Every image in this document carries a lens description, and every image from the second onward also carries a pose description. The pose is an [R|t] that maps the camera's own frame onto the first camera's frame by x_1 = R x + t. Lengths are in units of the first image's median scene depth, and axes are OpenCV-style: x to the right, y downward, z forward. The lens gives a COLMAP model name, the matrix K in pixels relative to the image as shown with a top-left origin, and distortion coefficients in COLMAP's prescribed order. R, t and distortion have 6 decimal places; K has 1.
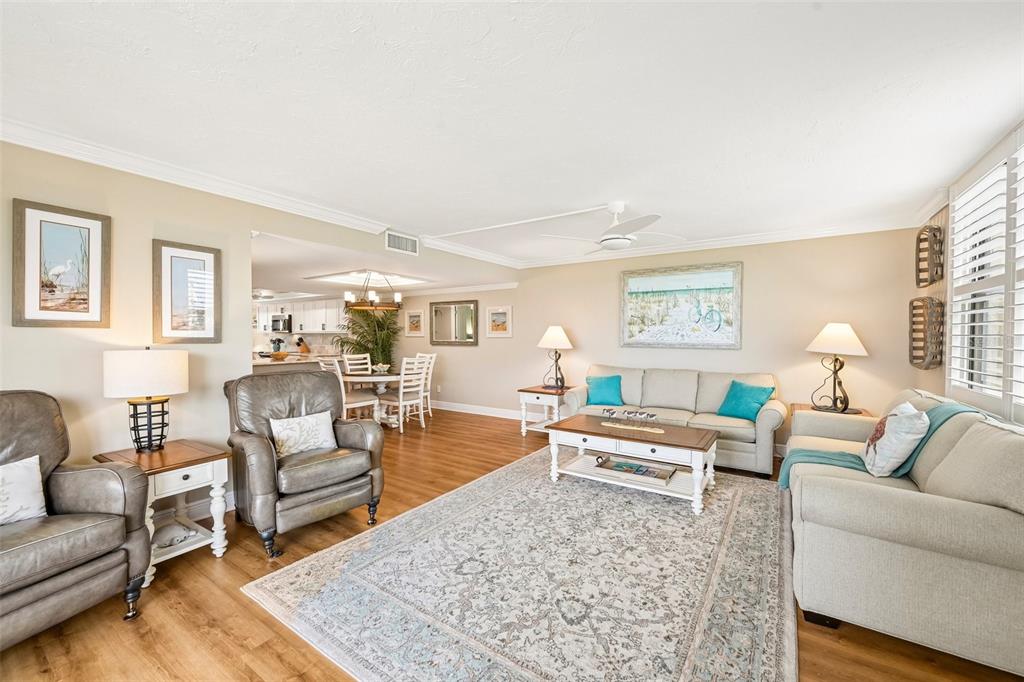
lens RADIAL K [[408.9, 0, 516.3], [0, 408.9, 343.2], [0, 0, 1]] dist [-0.001207, 0.000686]
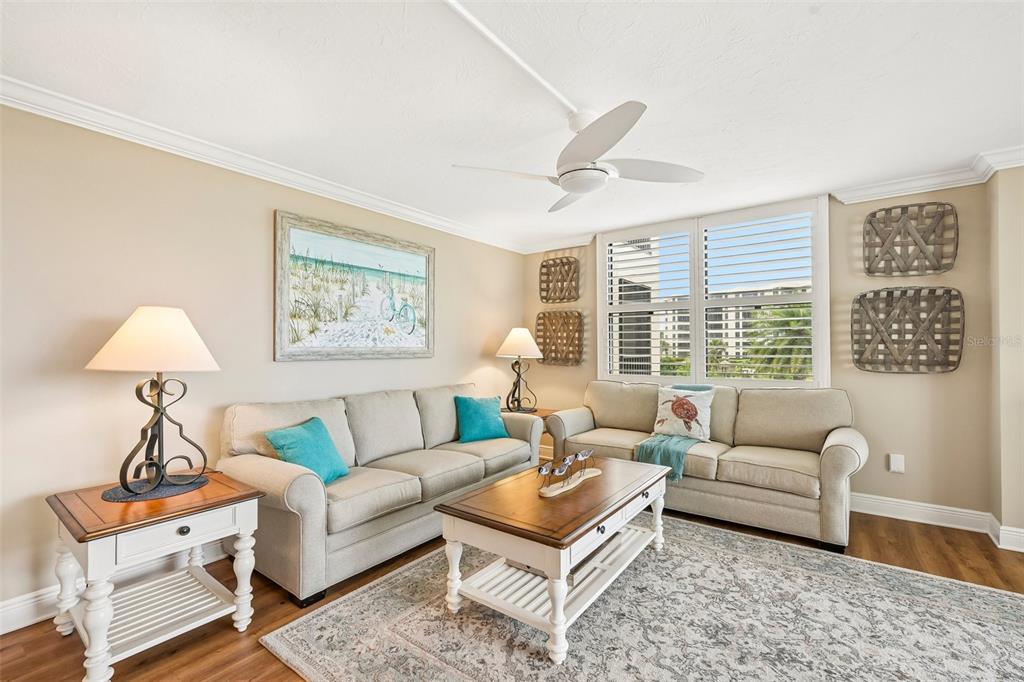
lens RADIAL K [[436.8, 0, 514.3], [0, 436.8, 344.7], [0, 0, 1]] dist [-0.003931, 0.000032]
pose [[0.052535, -0.001341, 0.998618, -0.382752], [0.020356, 0.999793, 0.000272, -0.007664], [-0.998412, 0.020314, 0.052552, 1.015602]]
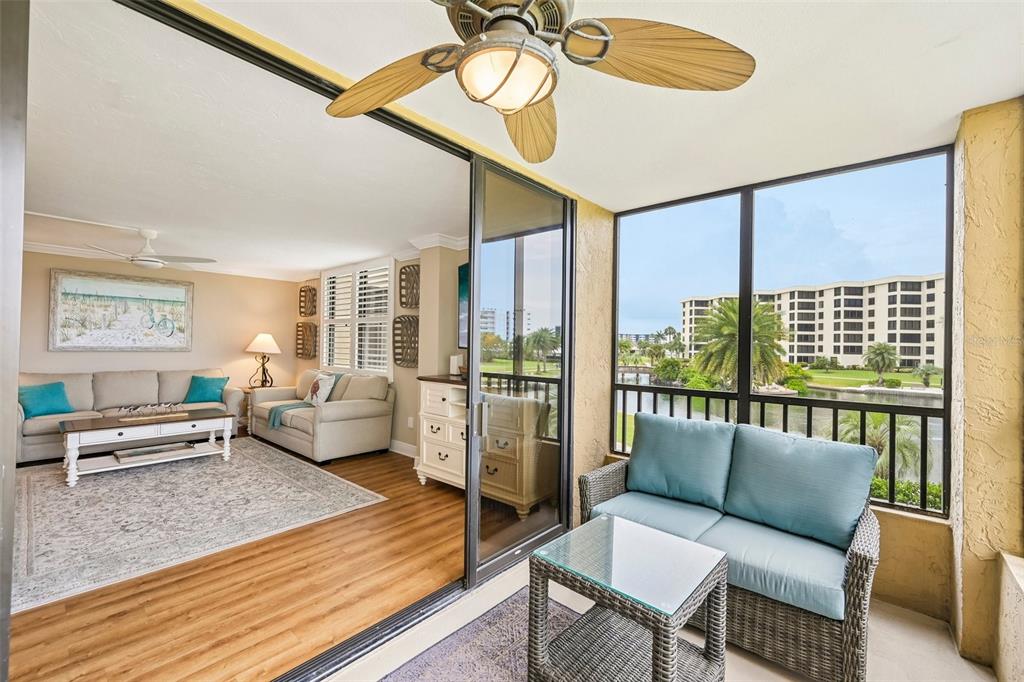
lens RADIAL K [[424.2, 0, 509.7], [0, 424.2, 340.6], [0, 0, 1]] dist [-0.000266, 0.000253]
pose [[0.138659, 0.005636, 0.990324, -0.793221], [0.000670, 0.999983, -0.005785, -0.012675], [-0.990340, 0.001465, 0.138653, -0.209759]]
